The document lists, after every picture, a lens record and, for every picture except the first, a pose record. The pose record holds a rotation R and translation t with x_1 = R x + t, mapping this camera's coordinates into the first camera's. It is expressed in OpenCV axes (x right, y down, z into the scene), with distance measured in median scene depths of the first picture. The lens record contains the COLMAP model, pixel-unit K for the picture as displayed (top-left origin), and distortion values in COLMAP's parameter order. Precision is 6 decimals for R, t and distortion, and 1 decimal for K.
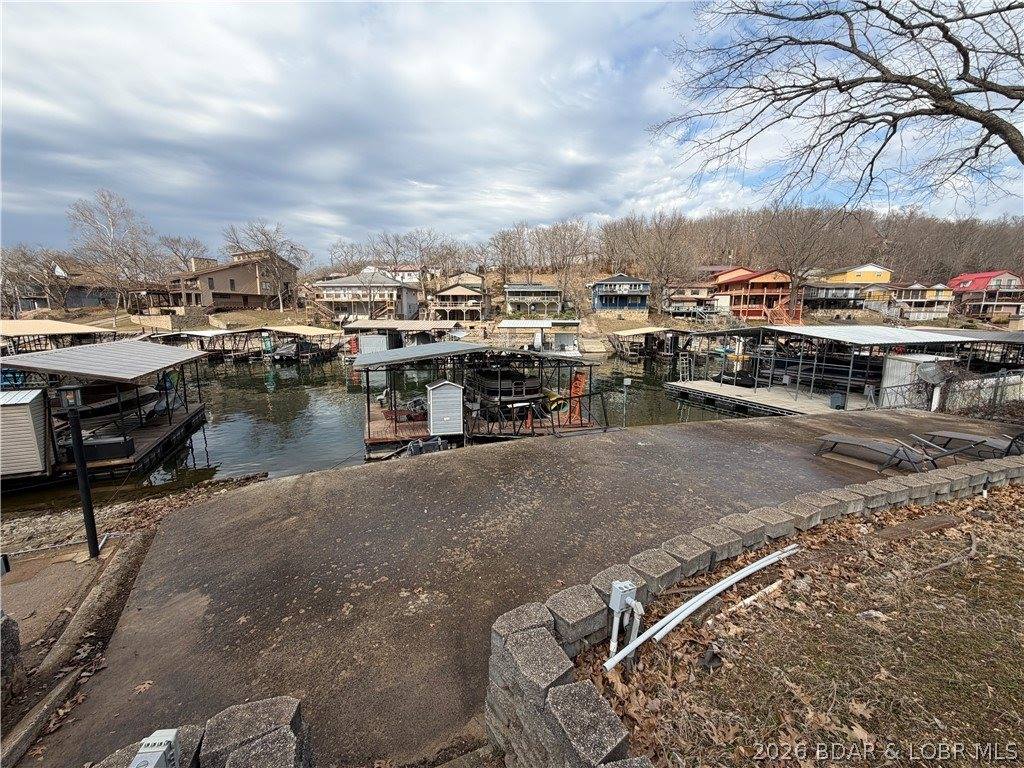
lens RADIAL K [[408.9, 0, 512.0], [0, 408.9, 384.0], [0, 0, 1]] dist [-0.008576, 0.005858]
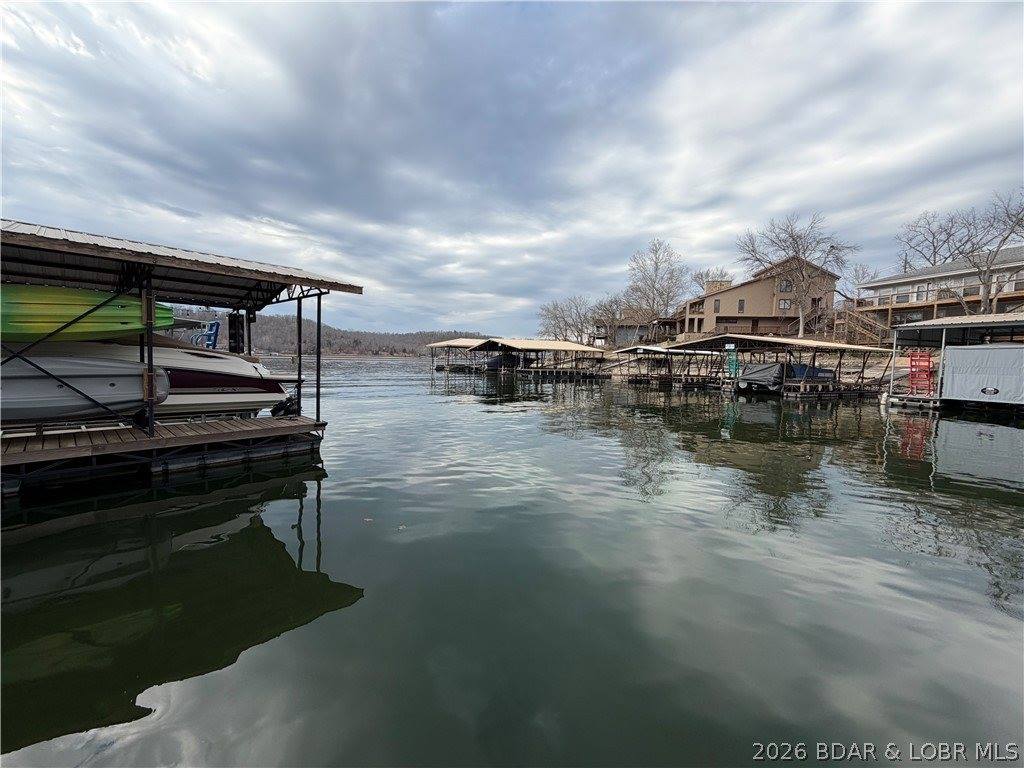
lens RADIAL K [[408.0, 0, 510.0], [0, 408.0, 384.2], [0, 0, 1]] dist [0.001127, 0.000245]
pose [[0.385933, 0.058653, -0.920661, -0.104973], [-0.170067, 0.985396, -0.008513, -0.003324], [0.906716, 0.159860, 0.390271, 0.292298]]
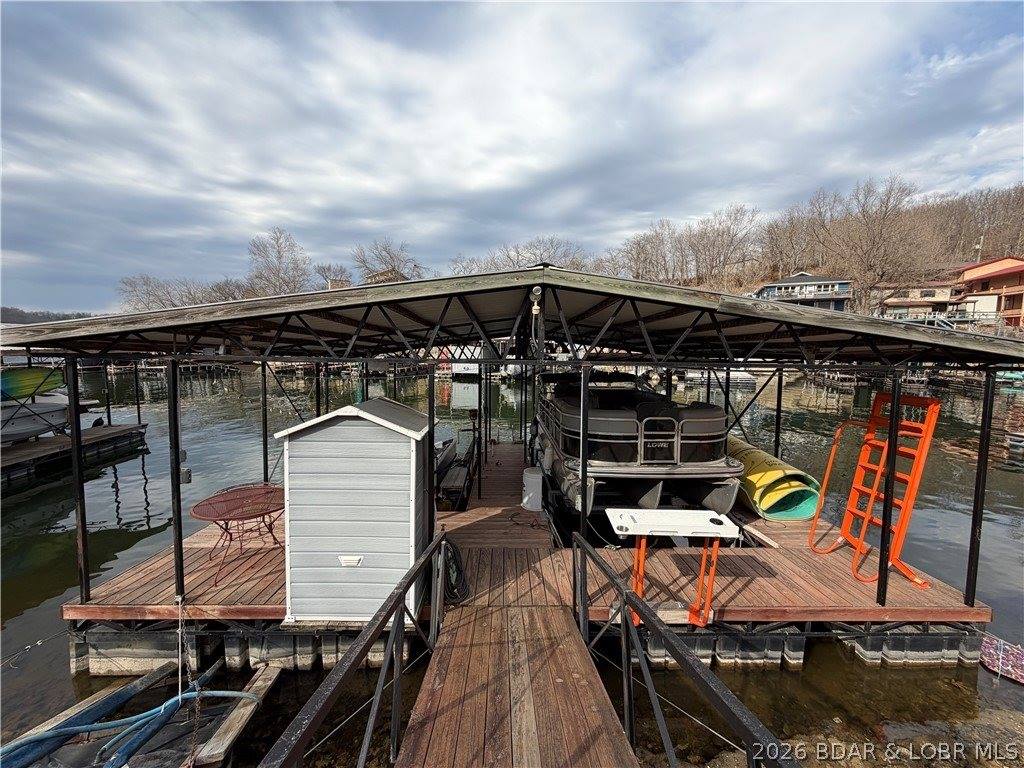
lens RADIAL K [[408.0, 0, 510.0], [0, 408.0, 384.2], [0, 0, 1]] dist [0.001127, 0.000245]
pose [[0.949168, 0.026595, -0.313645, 0.001164], [-0.046196, 0.997405, -0.055227, -0.002261], [0.311362, 0.066909, 0.947933, 0.162185]]
